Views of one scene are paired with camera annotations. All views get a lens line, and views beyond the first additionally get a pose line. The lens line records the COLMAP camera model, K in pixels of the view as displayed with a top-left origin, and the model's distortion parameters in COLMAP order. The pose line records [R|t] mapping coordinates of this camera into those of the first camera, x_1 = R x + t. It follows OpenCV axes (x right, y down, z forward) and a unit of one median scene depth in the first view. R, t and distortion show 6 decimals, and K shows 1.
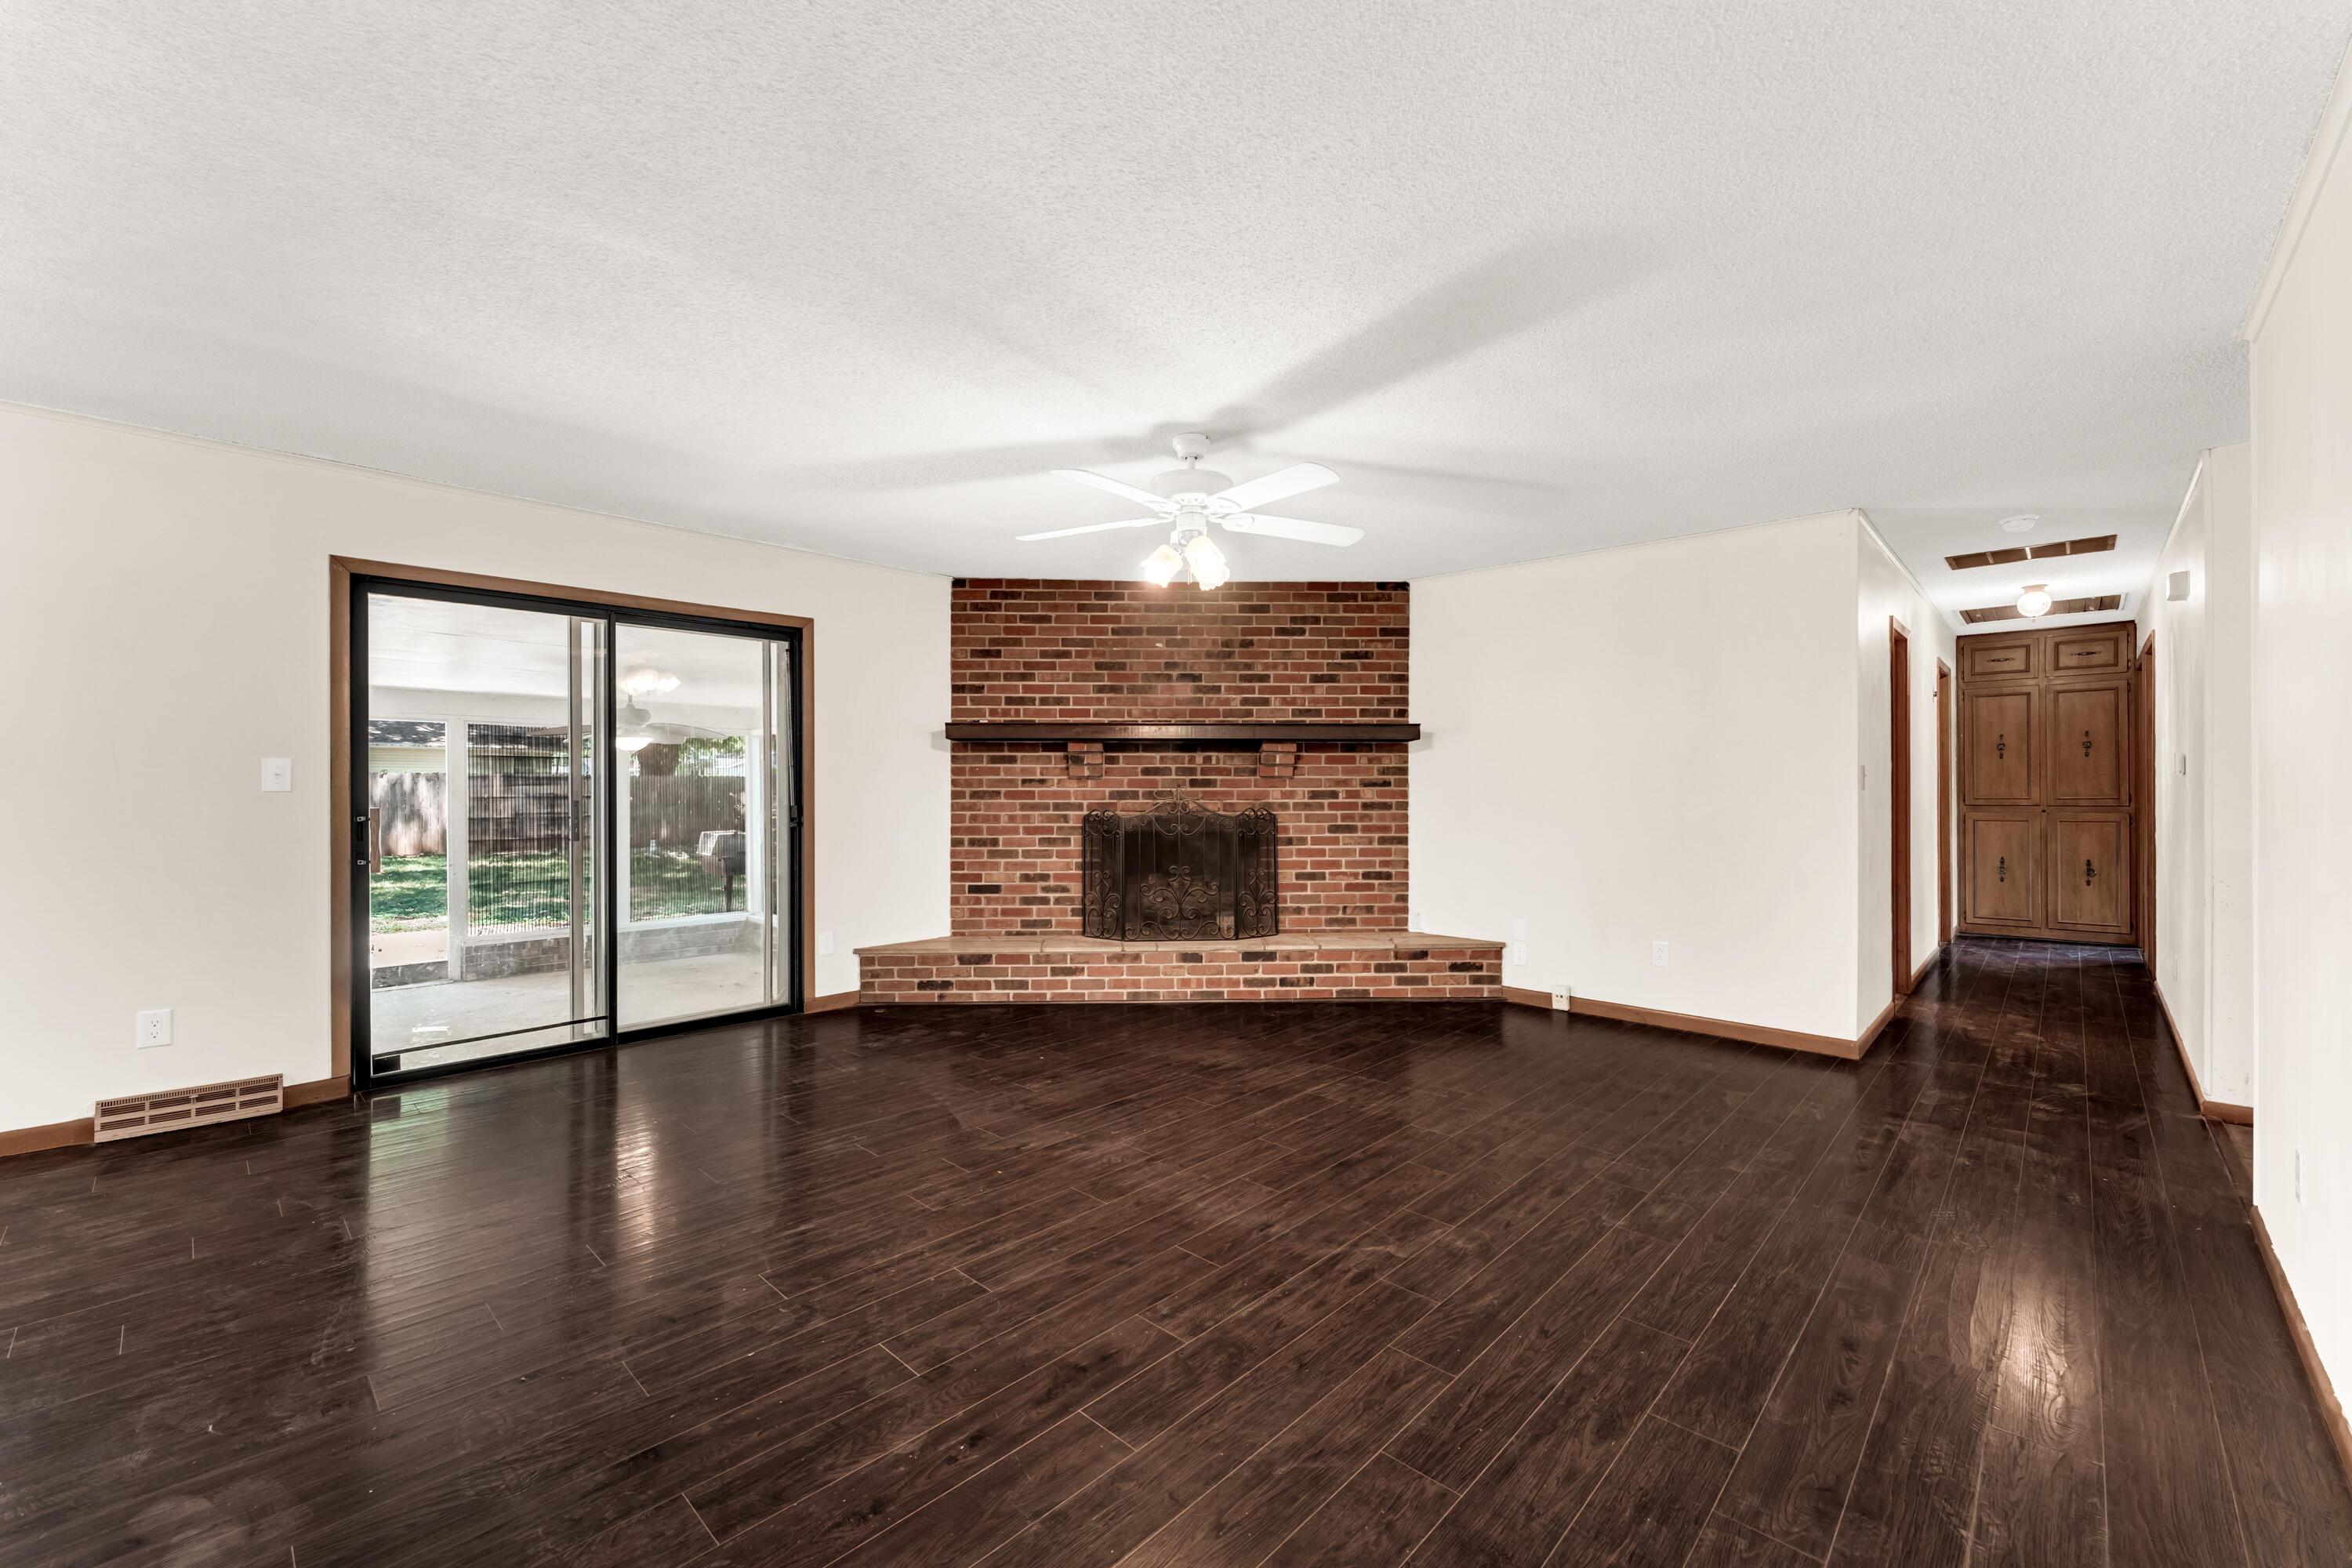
lens RADIAL K [[947.7, 0, 1155.4], [0, 947.7, 791.4], [0, 0, 1]] dist [0.004275, -0.001560]
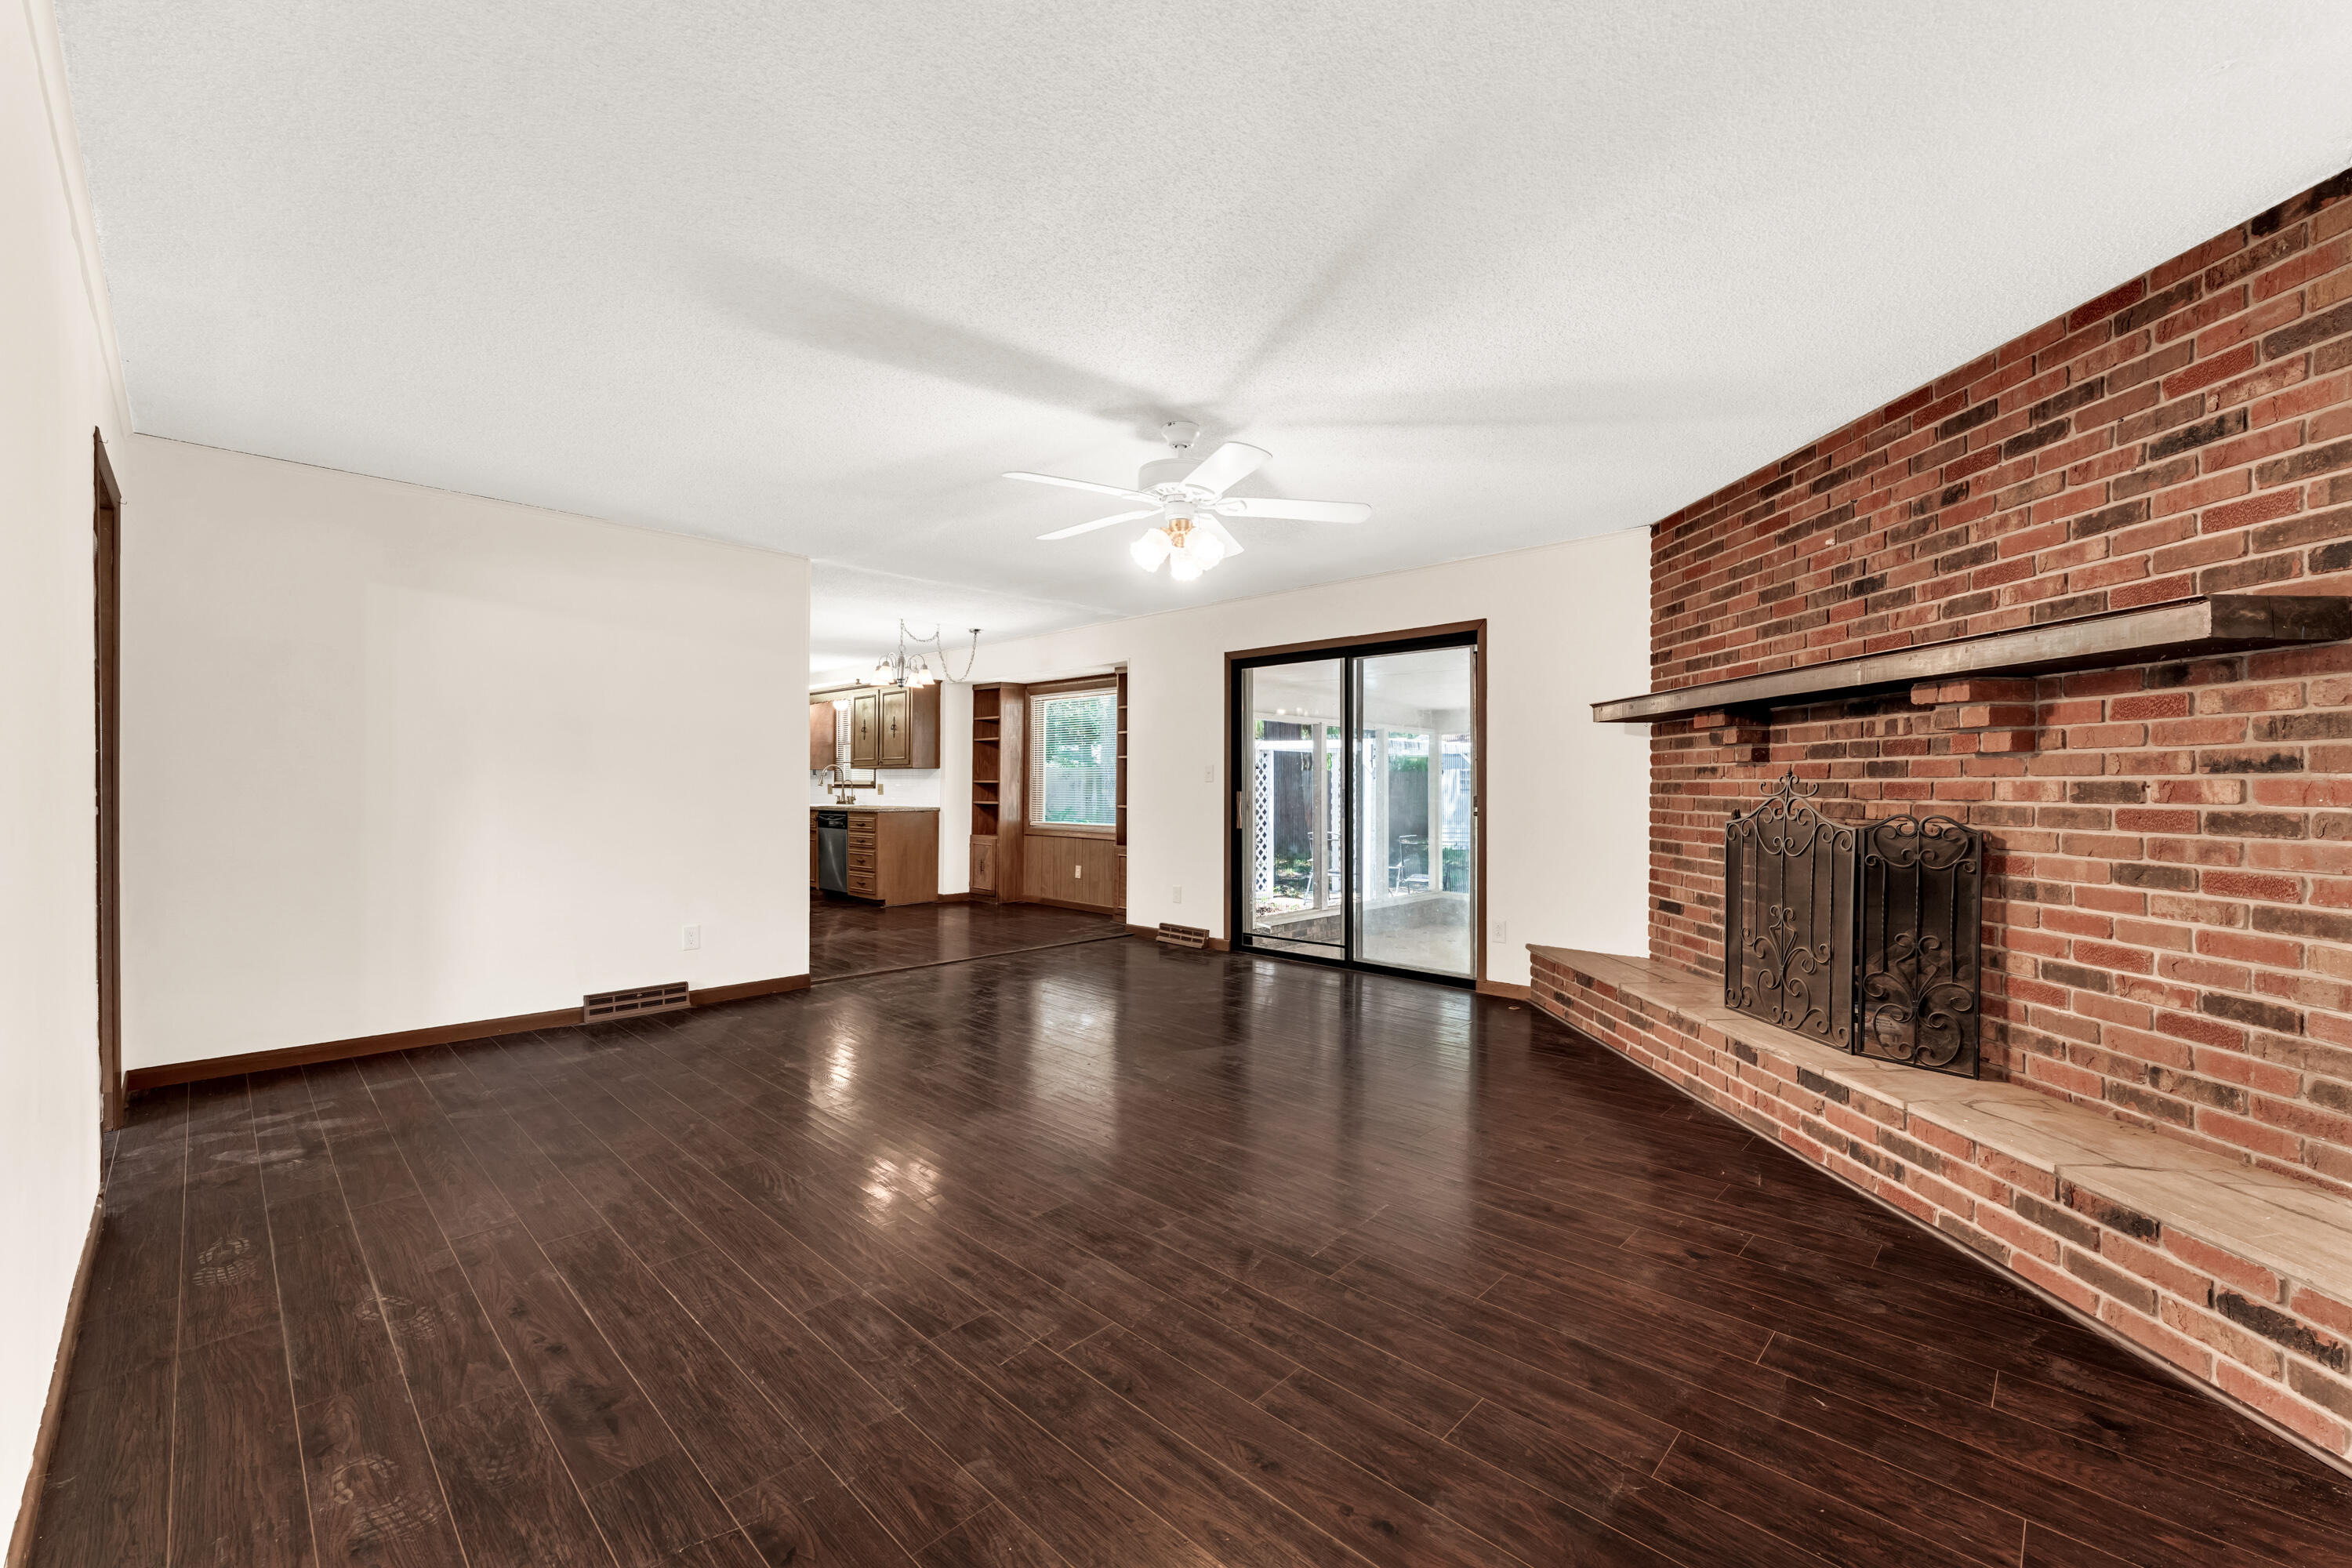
lens RADIAL K [[947.7, 0, 1186.4], [0, 947.7, 788.6], [0, 0, 1]] dist [0.004275, -0.001560]
pose [[0.002399, 0.004886, -0.999985, 0.612614], [-0.006310, 0.999968, 0.004871, 0.002527], [0.999977, 0.006298, 0.002429, 0.591624]]
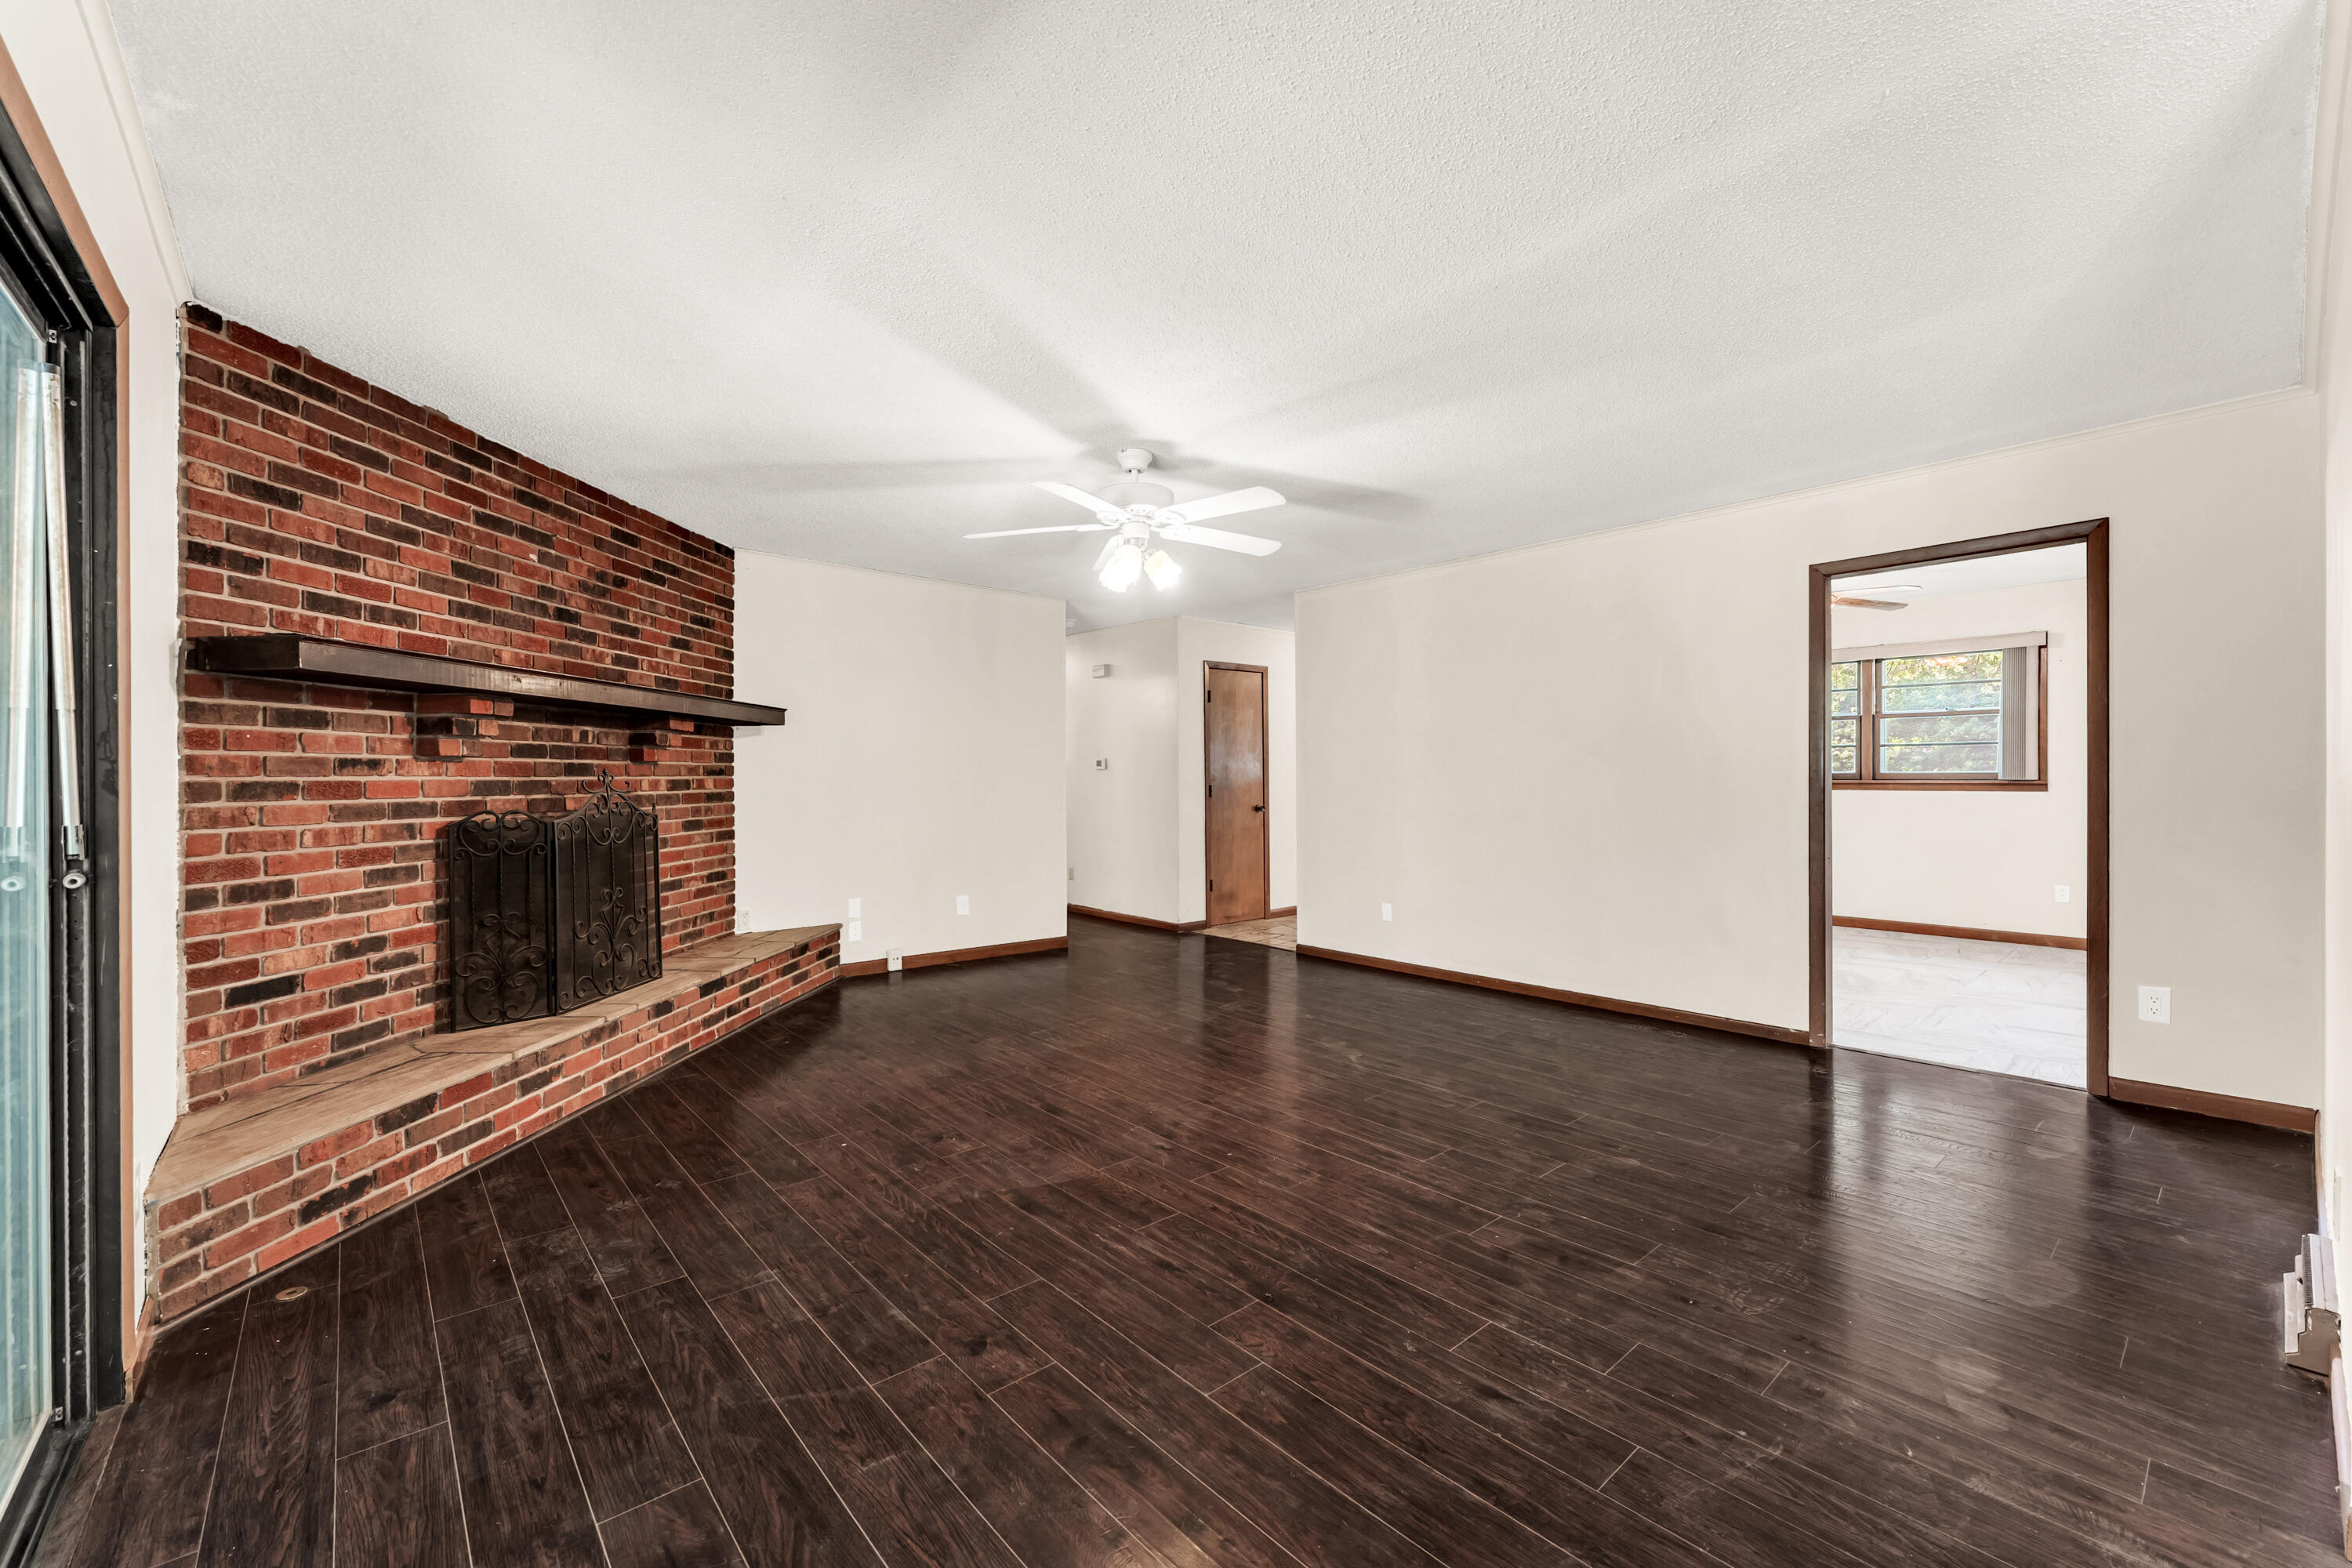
lens RADIAL K [[947.7, 0, 1179.2], [0, 947.7, 782.5], [0, 0, 1]] dist [0.004275, -0.001560]
pose [[0.085469, -0.006232, 0.996321, -0.612755], [0.006538, 0.999962, 0.005694, -0.000291], [-0.996319, 0.006027, 0.085506, 0.504399]]
